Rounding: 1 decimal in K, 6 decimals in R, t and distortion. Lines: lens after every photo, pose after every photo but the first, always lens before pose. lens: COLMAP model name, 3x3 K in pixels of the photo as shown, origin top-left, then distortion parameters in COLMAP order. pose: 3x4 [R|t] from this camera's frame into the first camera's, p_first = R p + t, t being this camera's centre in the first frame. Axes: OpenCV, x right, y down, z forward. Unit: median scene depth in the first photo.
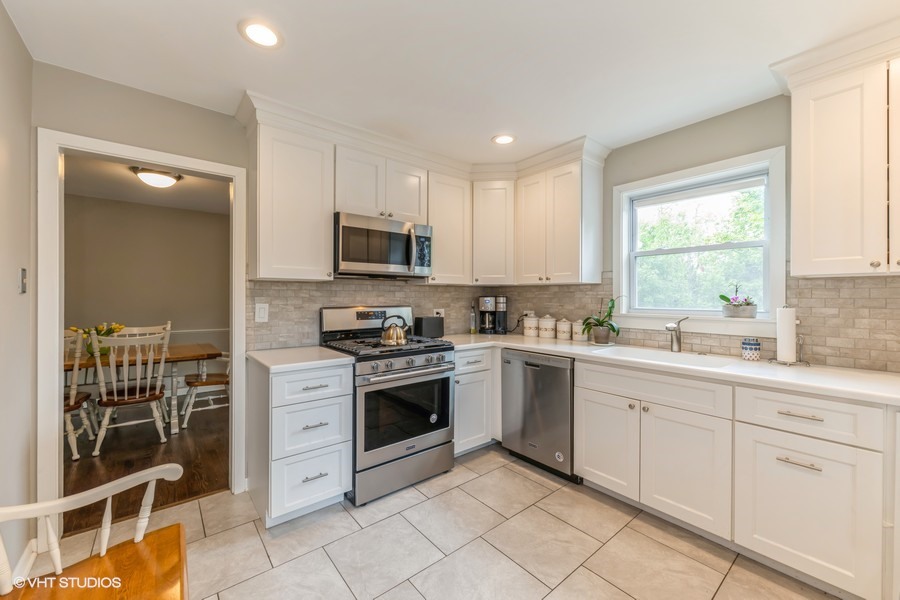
lens RADIAL K [[356.0, 0, 446.4], [0, 356.0, 296.1], [0, 0, 1]] dist [-0.009368, -0.000542]
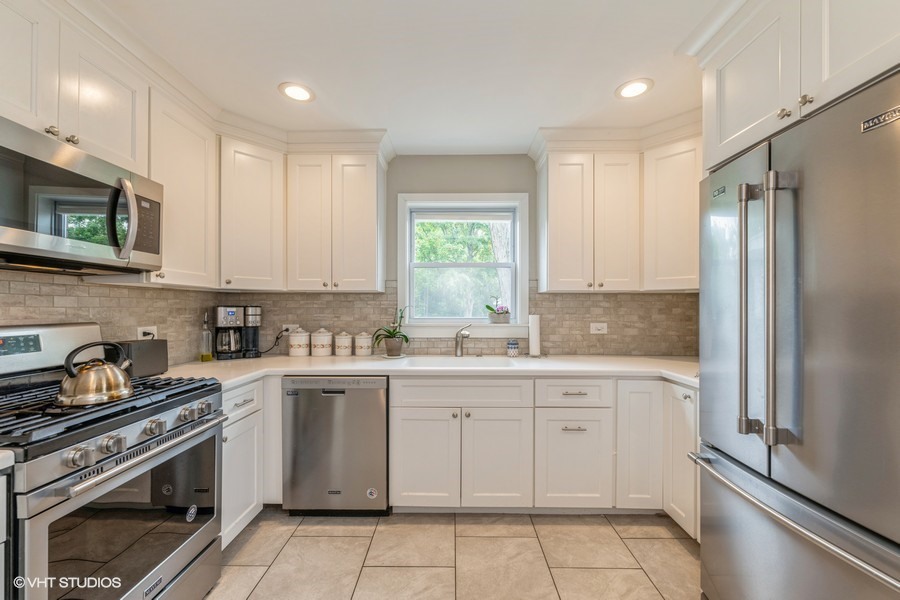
lens RADIAL K [[356.0, 0, 451.1], [0, 356.0, 308.1], [0, 0, 1]] dist [-0.009368, -0.000542]
pose [[0.629490, -0.000408, 0.777009, -0.214609], [-0.001133, 0.999998, 0.001443, 0.004735], [-0.777008, -0.001788, 0.629488, 0.299346]]
